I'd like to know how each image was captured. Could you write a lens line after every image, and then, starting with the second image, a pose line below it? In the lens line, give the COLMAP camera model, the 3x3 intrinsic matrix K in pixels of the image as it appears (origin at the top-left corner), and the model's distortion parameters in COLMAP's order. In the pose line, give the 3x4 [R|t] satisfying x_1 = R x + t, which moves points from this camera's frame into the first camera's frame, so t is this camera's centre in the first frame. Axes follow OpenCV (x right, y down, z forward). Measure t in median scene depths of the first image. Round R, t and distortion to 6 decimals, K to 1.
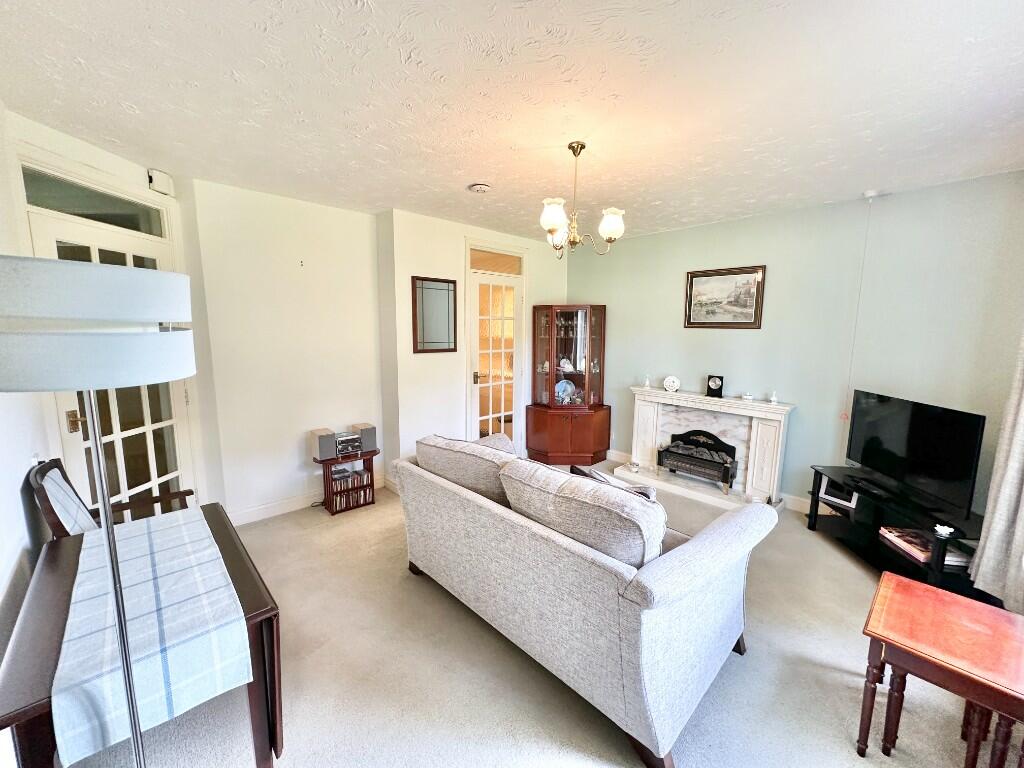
lens RADIAL K [[407.7, 0, 513.4], [0, 407.7, 383.1], [0, 0, 1]] dist [-0.002221, 0.000642]
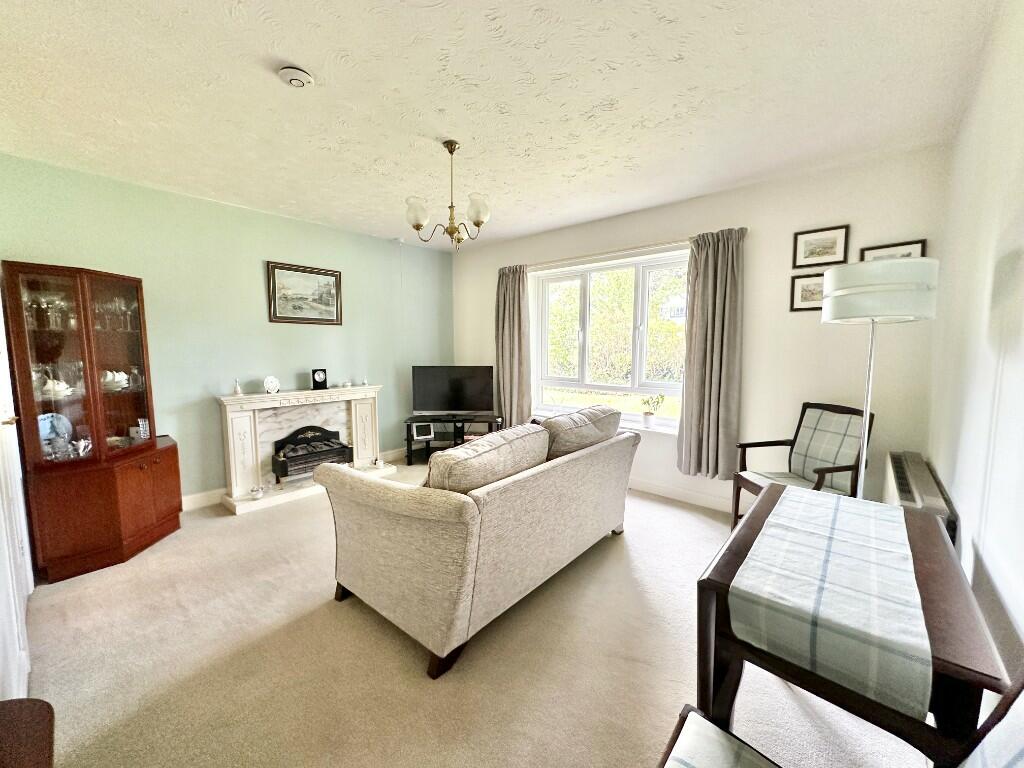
lens RADIAL K [[407.7, 0, 509.6], [0, 407.7, 385.8], [0, 0, 1]] dist [-0.002221, 0.000642]
pose [[-0.090474, -0.107622, 0.990067, -0.583681], [0.132093, 0.984063, 0.119041, -0.035640], [-0.987100, 0.141550, -0.074816, 0.598233]]
